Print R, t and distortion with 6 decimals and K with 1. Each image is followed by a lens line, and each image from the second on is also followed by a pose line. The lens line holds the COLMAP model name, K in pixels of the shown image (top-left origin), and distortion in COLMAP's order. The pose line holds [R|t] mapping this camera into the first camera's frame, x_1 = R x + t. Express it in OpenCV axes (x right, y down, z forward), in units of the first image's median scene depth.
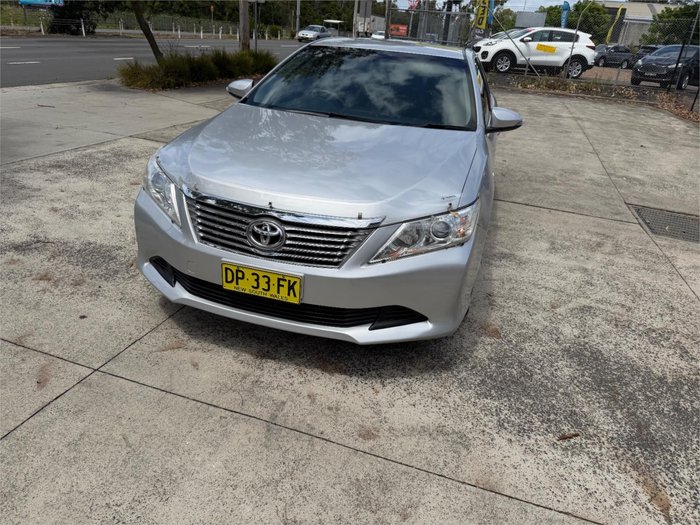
lens RADIAL K [[497.4, 0, 344.0], [0, 497.4, 259.5], [0, 0, 1]] dist [0.018973, -0.030537]
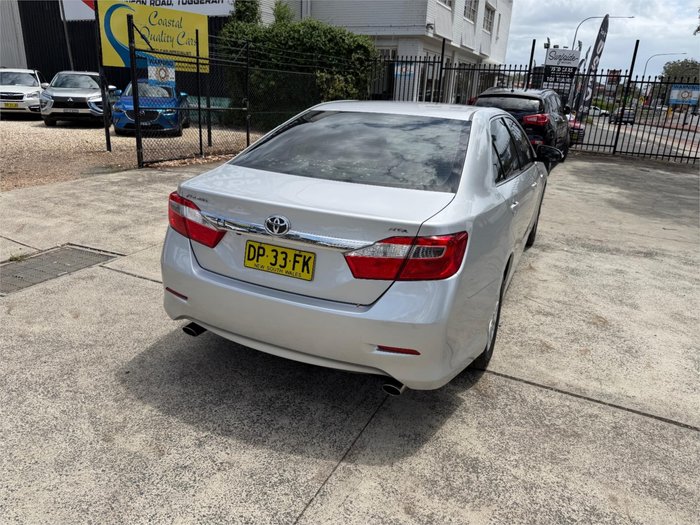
lens RADIAL K [[497.4, 0, 343.5], [0, 497.4, 260.4], [0, 0, 1]] dist [0.018973, -0.030537]
pose [[-0.981484, -0.165018, 0.097255, 0.204925], [-0.052617, 0.720480, 0.691477, -1.515191], [-0.184177, 0.673556, -0.715822, 3.333090]]
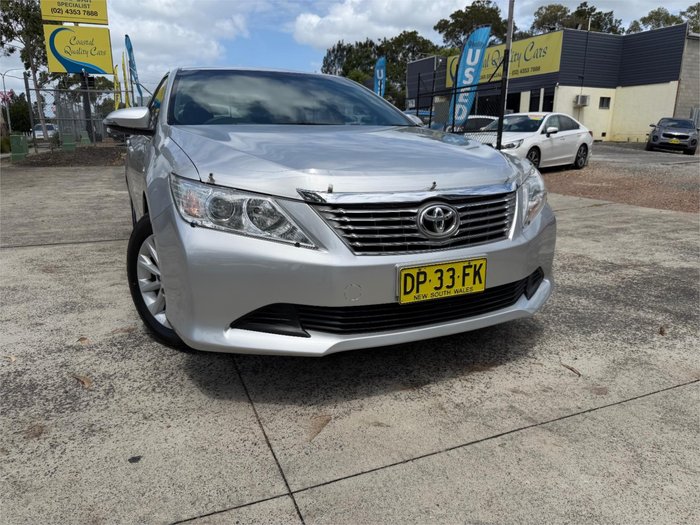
lens RADIAL K [[497.4, 0, 343.8], [0, 497.4, 261.0], [0, 0, 1]] dist [0.018973, -0.030537]
pose [[0.755397, -0.232623, 0.612586, -0.724989], [0.322357, 0.945842, -0.038335, -0.004269], [-0.570492, 0.226430, 0.789474, 0.399034]]
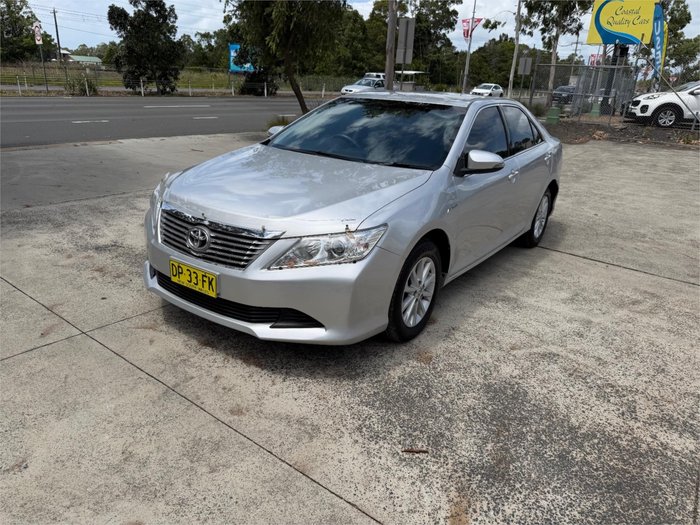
lens RADIAL K [[497.4, 0, 346.2], [0, 497.4, 259.0], [0, 0, 1]] dist [0.018973, -0.030537]
pose [[0.947230, 0.084648, -0.309176, 0.529130], [-0.116032, 0.989641, -0.084541, 0.056106], [0.298817, 0.115954, 0.947240, -0.064262]]
